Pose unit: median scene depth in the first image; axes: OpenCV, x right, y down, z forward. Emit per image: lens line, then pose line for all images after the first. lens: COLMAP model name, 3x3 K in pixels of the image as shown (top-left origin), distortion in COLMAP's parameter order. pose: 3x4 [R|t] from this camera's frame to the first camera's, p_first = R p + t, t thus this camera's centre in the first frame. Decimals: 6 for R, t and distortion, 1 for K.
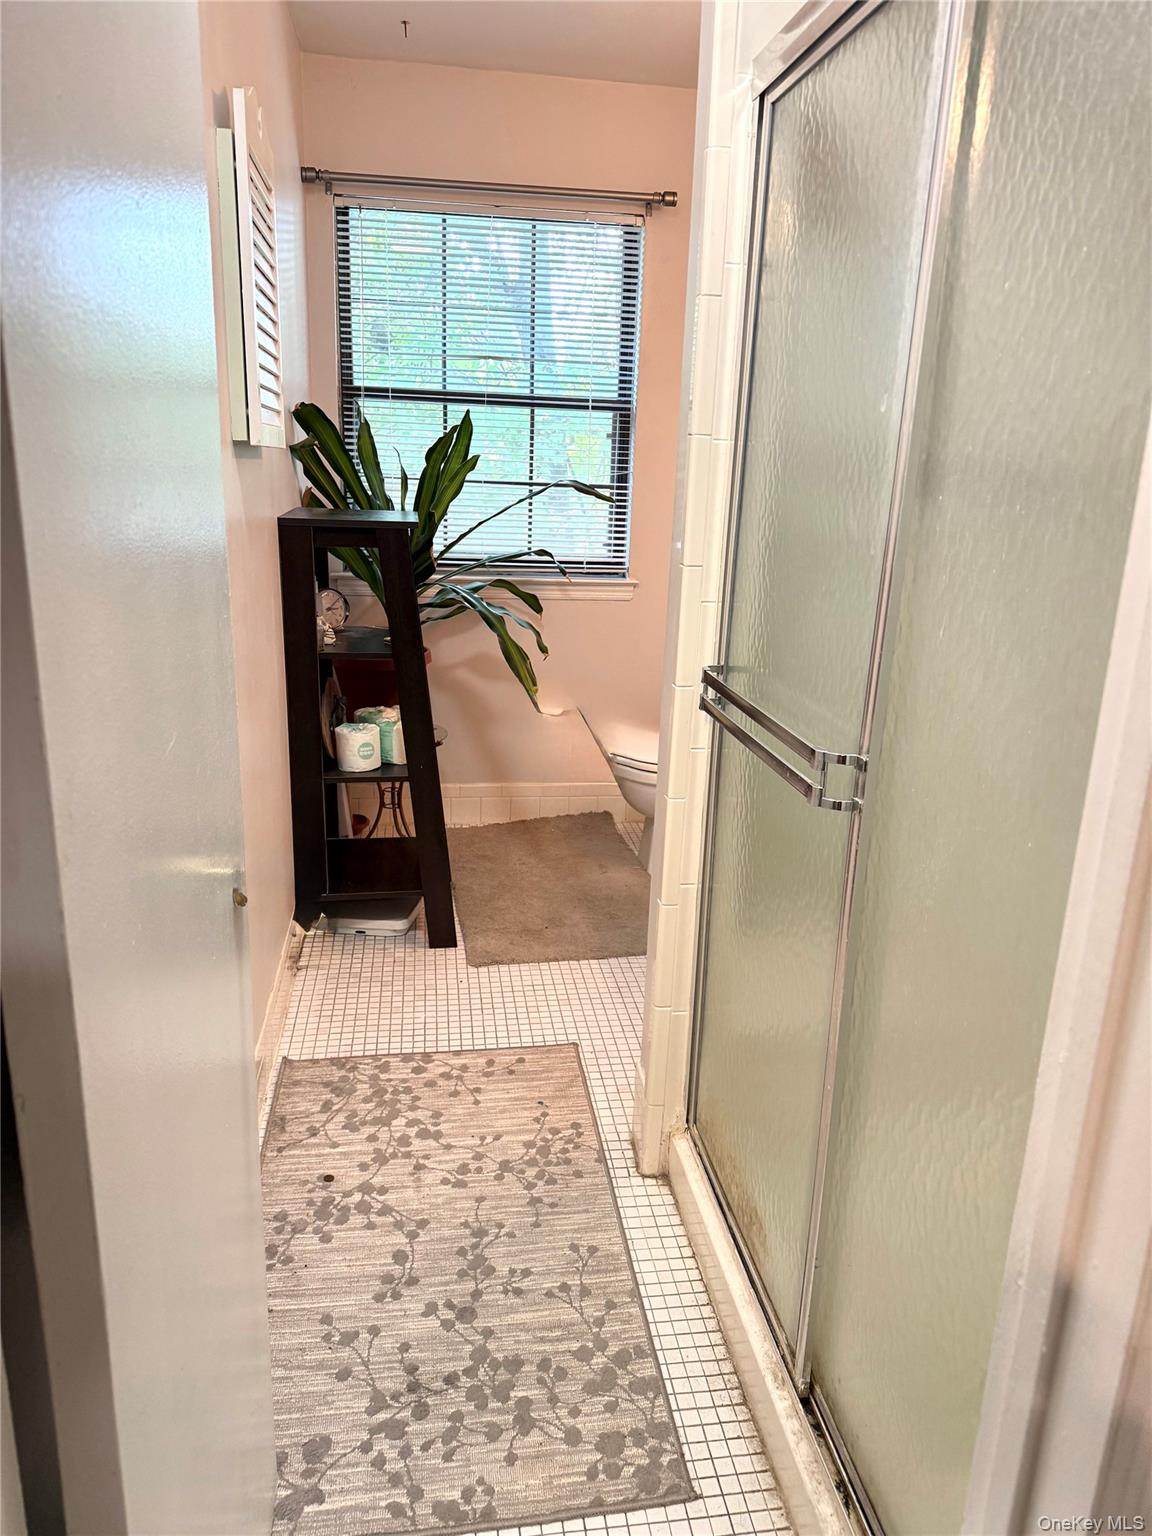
lens RADIAL K [[1100.0, 0, 579.3], [0, 1100.0, 764.6], [0, 0, 1]] dist [0.040499, -0.104312]
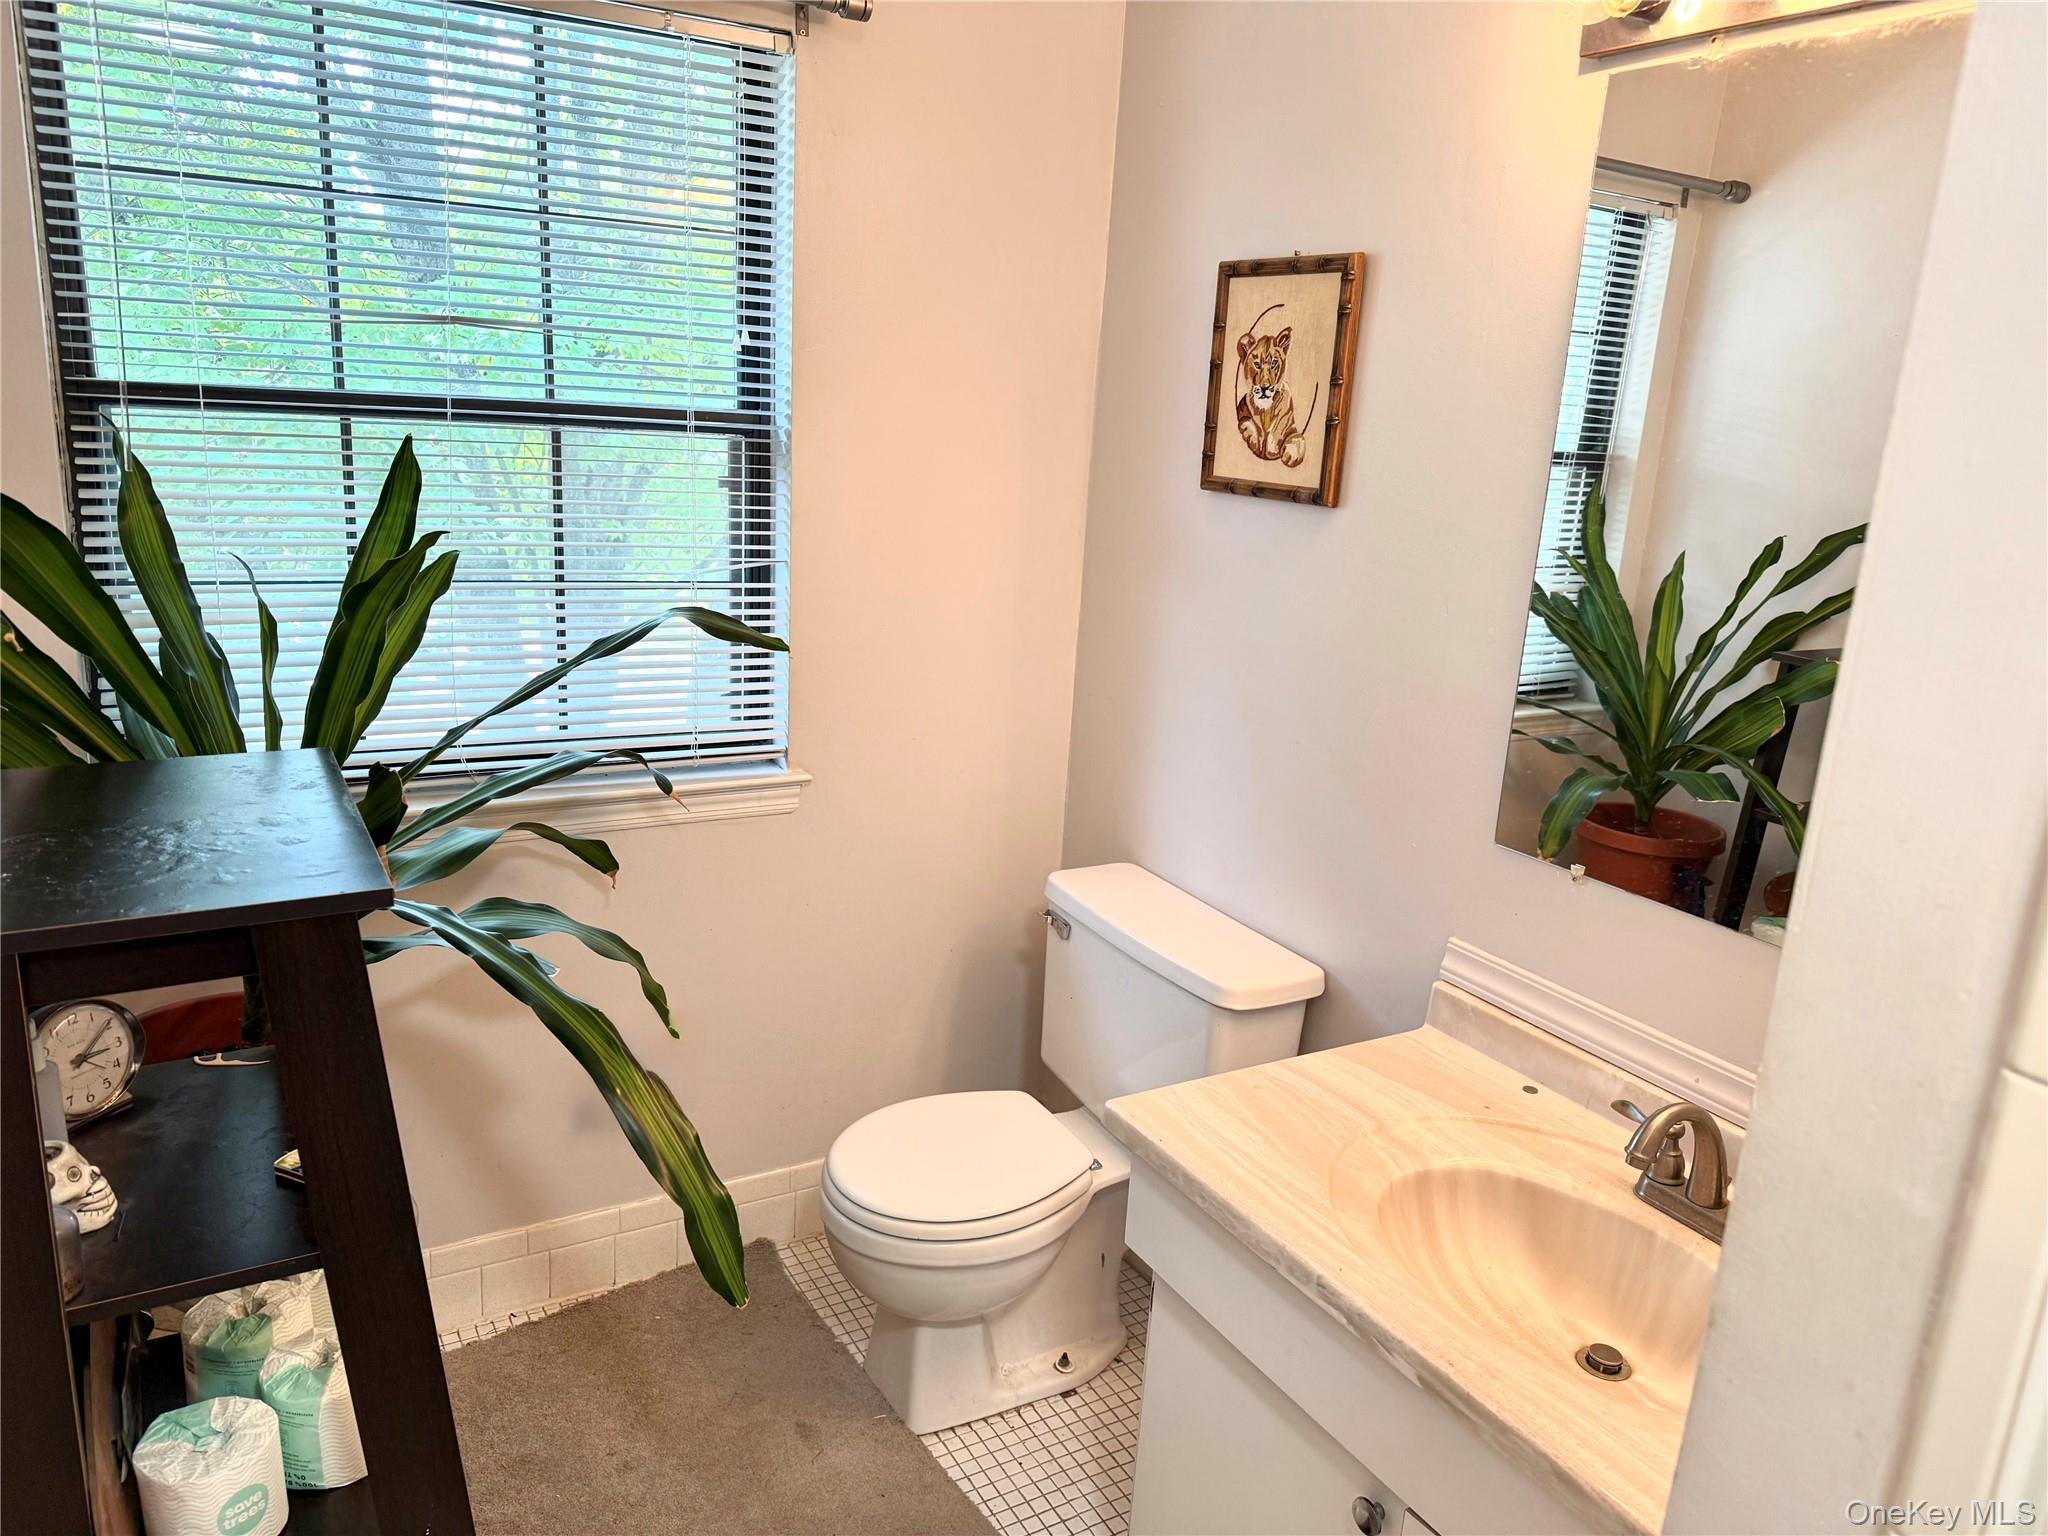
lens RADIAL K [[1435.9, 0, 1017.8], [0, 1435.9, 758.1], [0, 0, 1]] dist [0.091530, -0.098585]
pose [[0.932475, -0.073222, 0.353736, -0.089983], [0.078363, 0.996925, -0.000209, -0.177532], [-0.352633, 0.027915, 0.935345, 0.384070]]
